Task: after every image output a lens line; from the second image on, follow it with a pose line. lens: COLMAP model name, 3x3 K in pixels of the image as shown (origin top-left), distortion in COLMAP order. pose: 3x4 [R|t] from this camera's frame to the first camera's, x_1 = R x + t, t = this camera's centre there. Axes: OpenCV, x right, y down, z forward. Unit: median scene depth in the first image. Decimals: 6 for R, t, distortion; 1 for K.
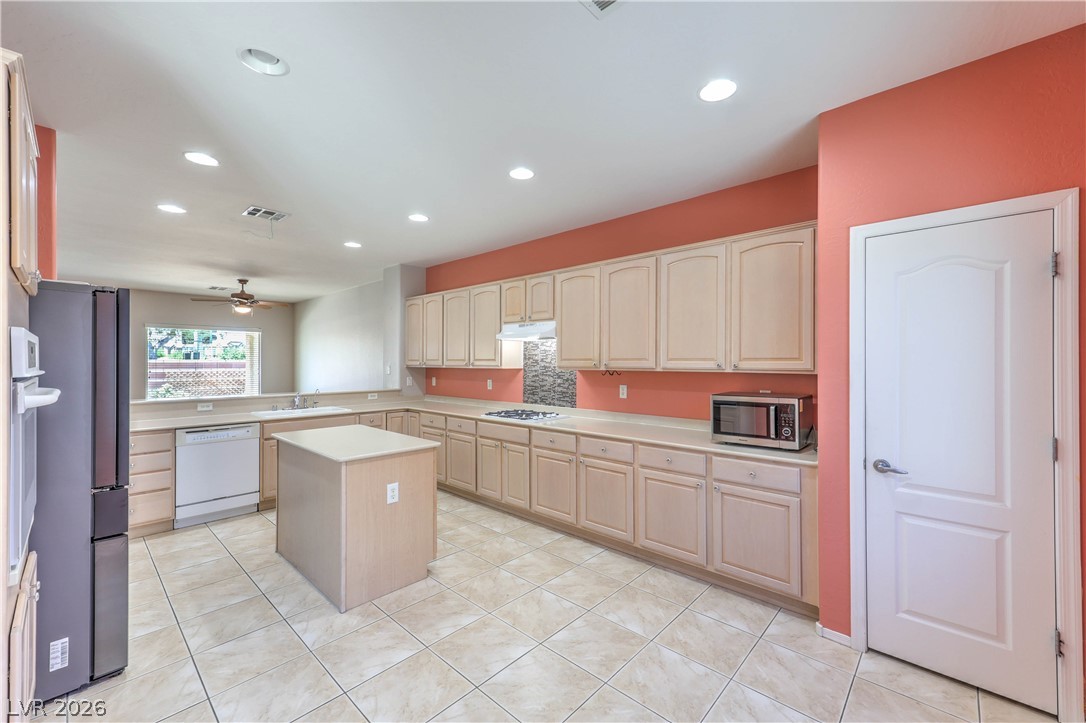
lens RADIAL K [[439.1, 0, 557.7], [0, 439.1, 360.3], [0, 0, 1]] dist [0.001141, 0.000010]
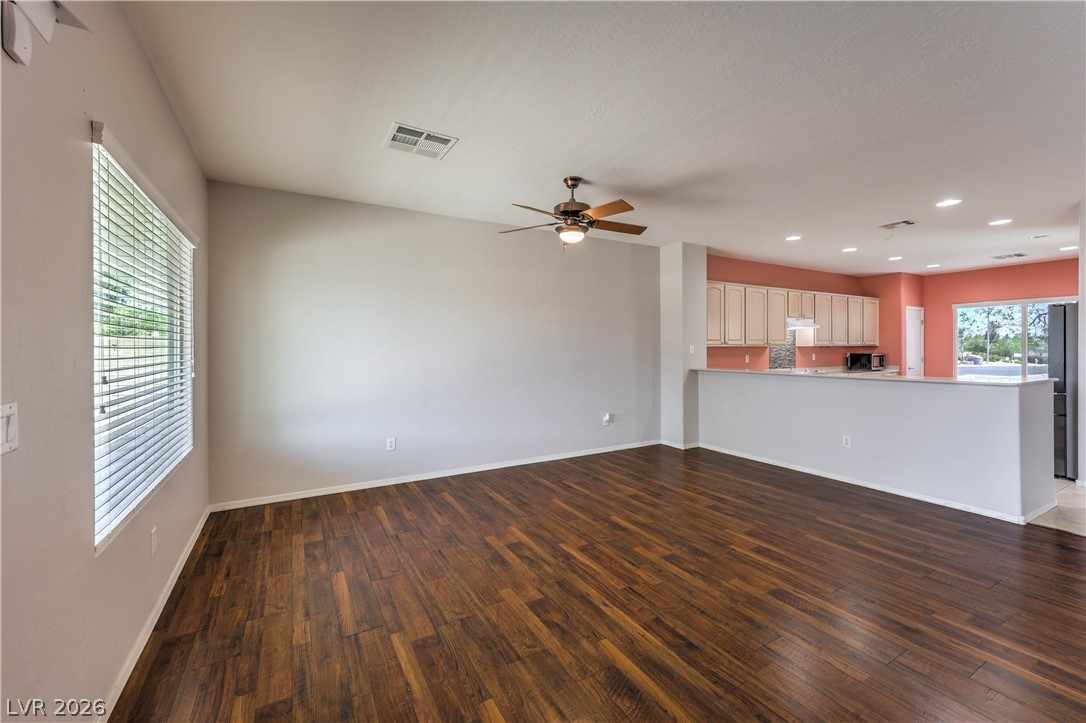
lens RADIAL K [[442.5, 0, 542.6], [0, 442.5, 350.9], [0, 0, 1]] dist [0.000683, 0.000171]
pose [[0.311619, -0.008118, 0.950172, -1.850101], [0.003122, 0.999967, 0.007520, 0.020999], [-0.950202, 0.000623, 0.311634, 1.322130]]
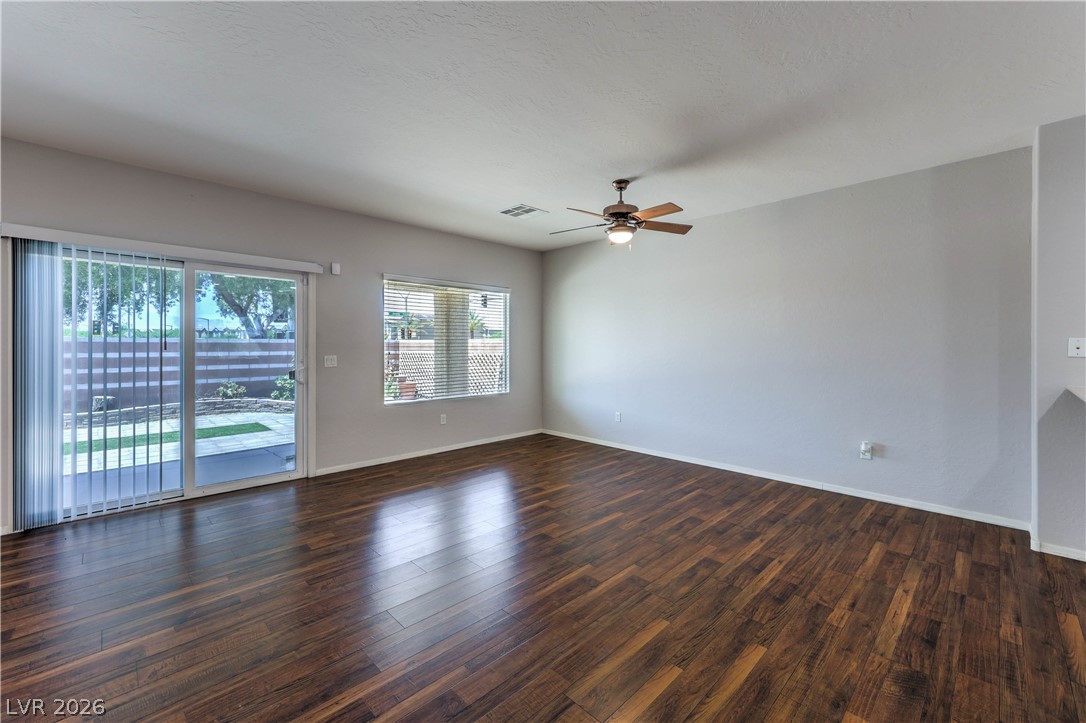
lens RADIAL K [[449.2, 0, 556.1], [0, 449.2, 340.4], [0, 0, 1]] dist [0.009538, -0.000195]
pose [[0.999040, -0.001450, -0.043784, -1.172754], [0.001140, 0.999974, -0.007099, 0.023481], [0.043793, 0.007042, 0.999016, 0.676868]]
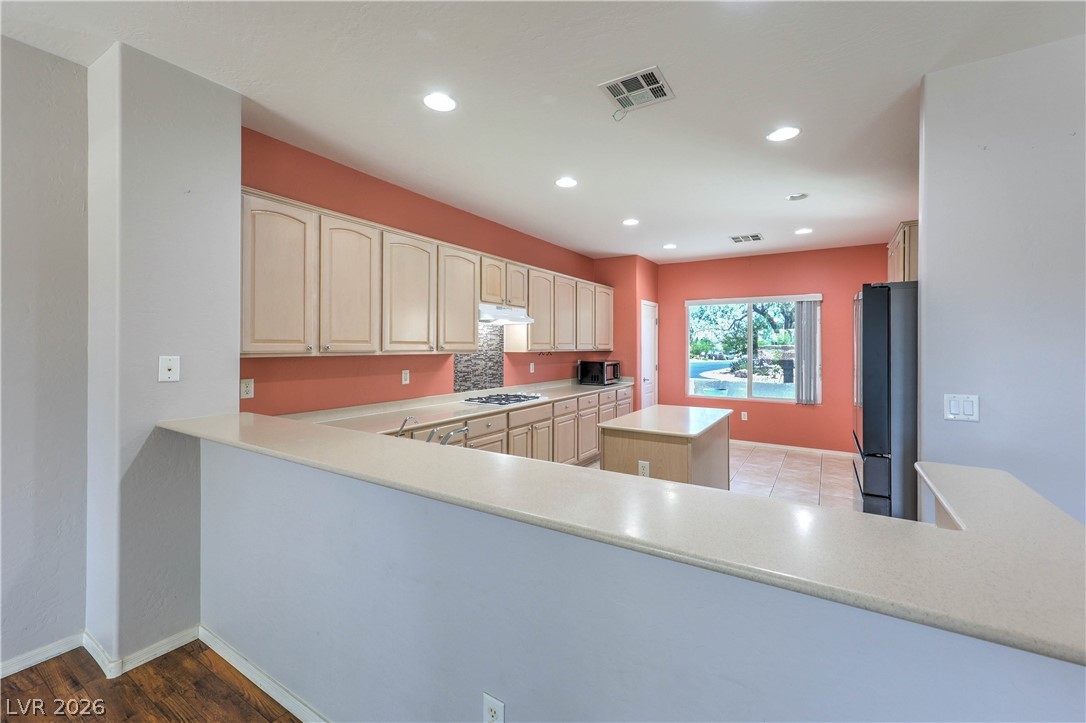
lens RADIAL K [[447.7, 0, 550.6], [0, 447.7, 345.7], [0, 0, 1]] dist [0.003086, 0.000585]
pose [[-0.179301, -0.001718, 0.983793, -1.019764], [-0.006400, 0.999979, 0.000580, 0.003032], [-0.983773, -0.006193, -0.179309, 1.013946]]
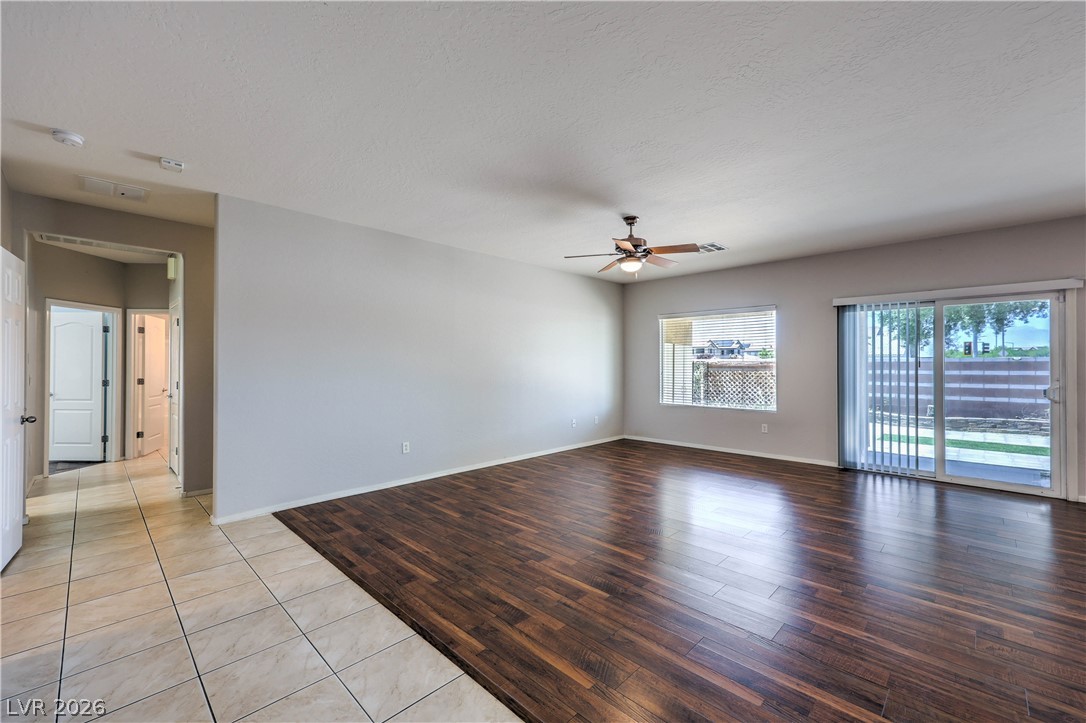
lens RADIAL K [[437.0, 0, 540.5], [0, 437.0, 364.5], [0, 0, 1]] dist [0.000885, 0.000211]
pose [[-0.053701, -0.003547, -0.998551, -0.780290], [0.006612, 0.999971, -0.003907, 0.022989], [0.998535, -0.006812, -0.053676, 0.578278]]
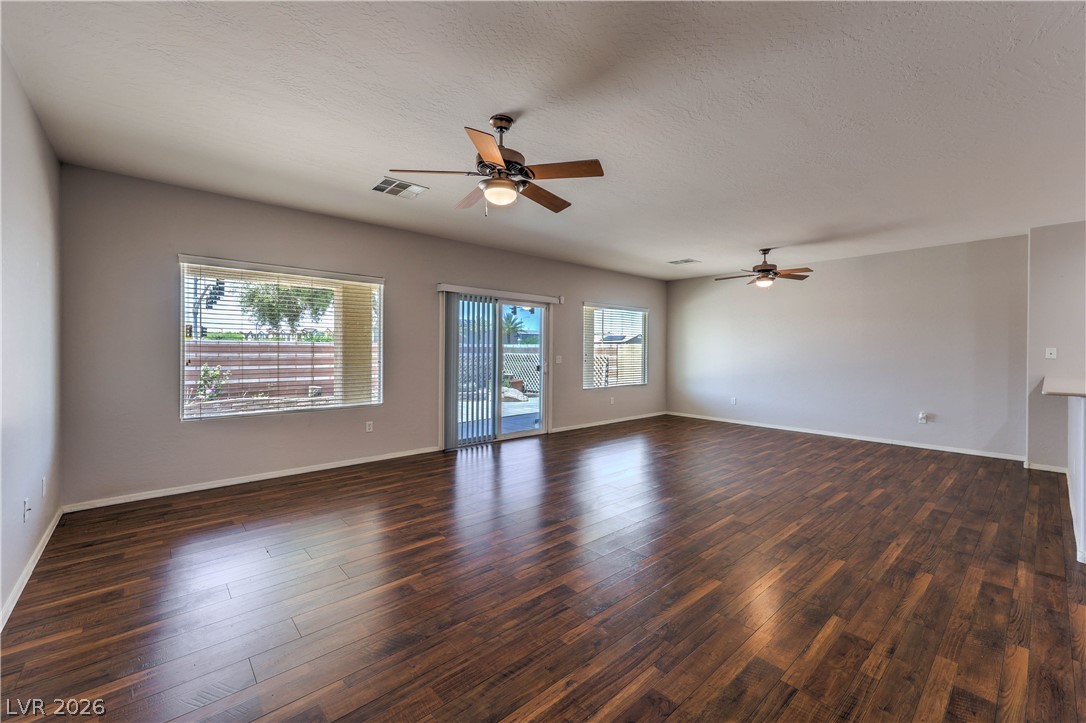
lens RADIAL K [[447.7, 0, 550.6], [0, 447.7, 345.7], [0, 0, 1]] dist [0.003086, 0.000585]
pose [[0.994687, 0.003424, -0.102885, -1.587591], [-0.003792, 0.999987, -0.003384, 0.018858], [0.102872, 0.003756, 0.994687, 0.115441]]
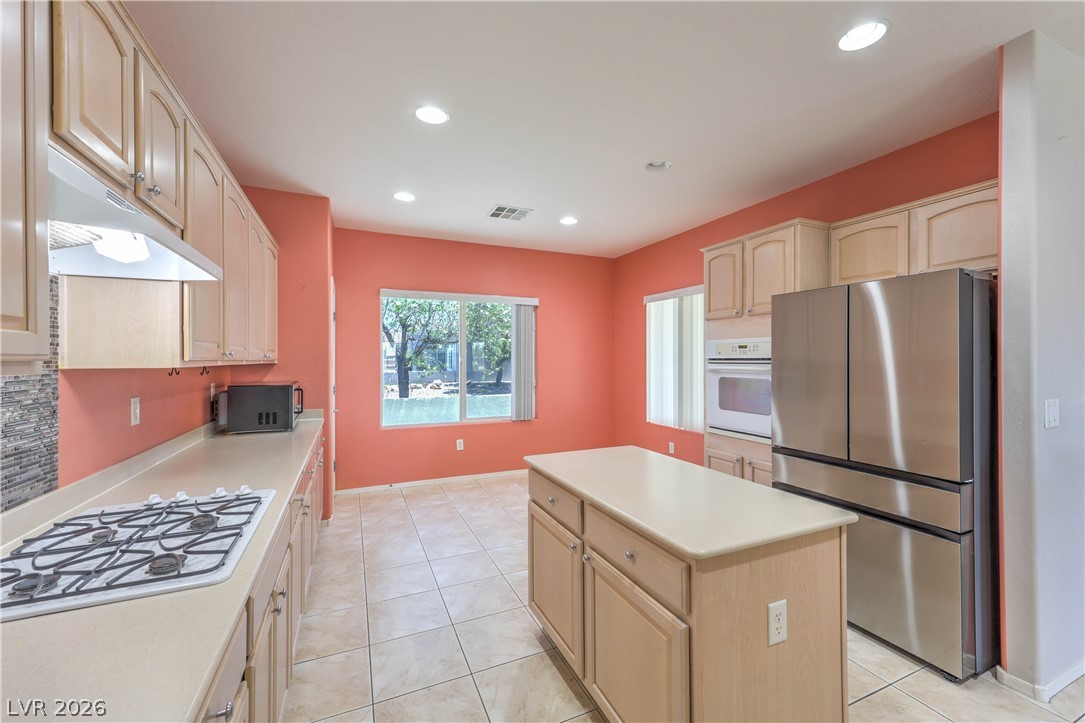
lens RADIAL K [[446.9, 0, 561.4], [0, 446.9, 358.7], [0, 0, 1]] dist [0.000844, 0.000192]
pose [[-0.923217, 0.000794, 0.384278, -0.398866], [-0.000634, 0.999993, -0.003590, 0.013207], [-0.384278, -0.003558, -0.923211, 1.084755]]
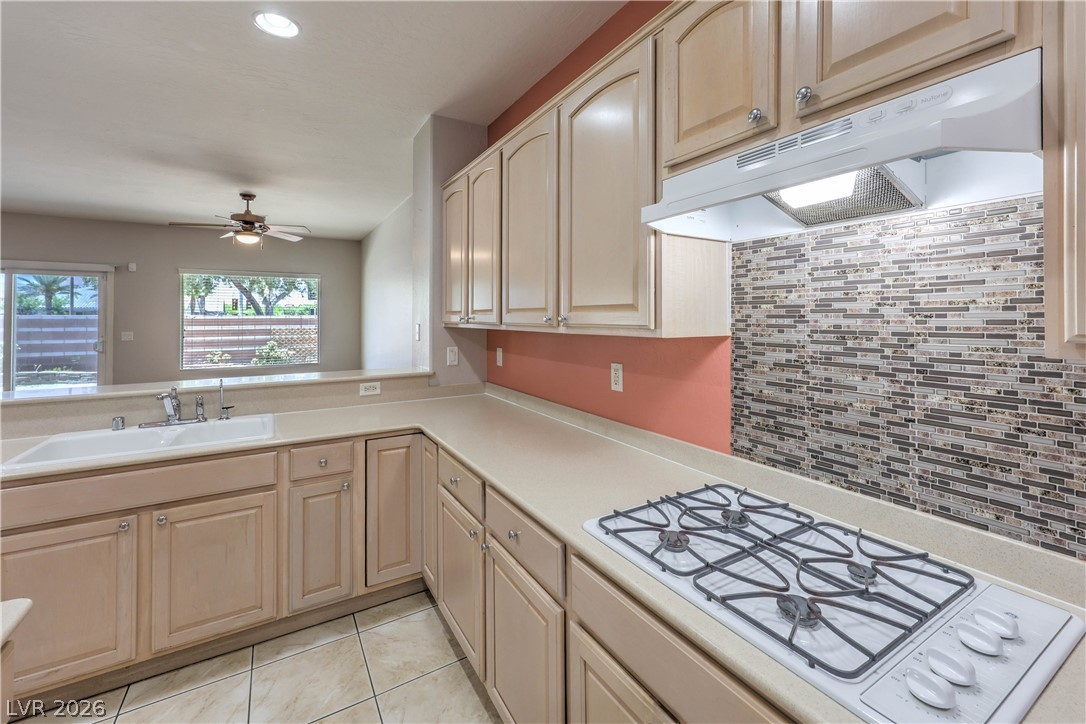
lens RADIAL K [[459.8, 0, 551.9], [0, 459.8, 312.6], [0, 0, 1]] dist [0.006033, 0.000282]
pose [[0.957652, -0.005262, -0.287879, -0.109554], [0.003411, 0.999970, -0.006930, 0.005012], [0.287907, 0.005655, 0.957642, 0.701147]]
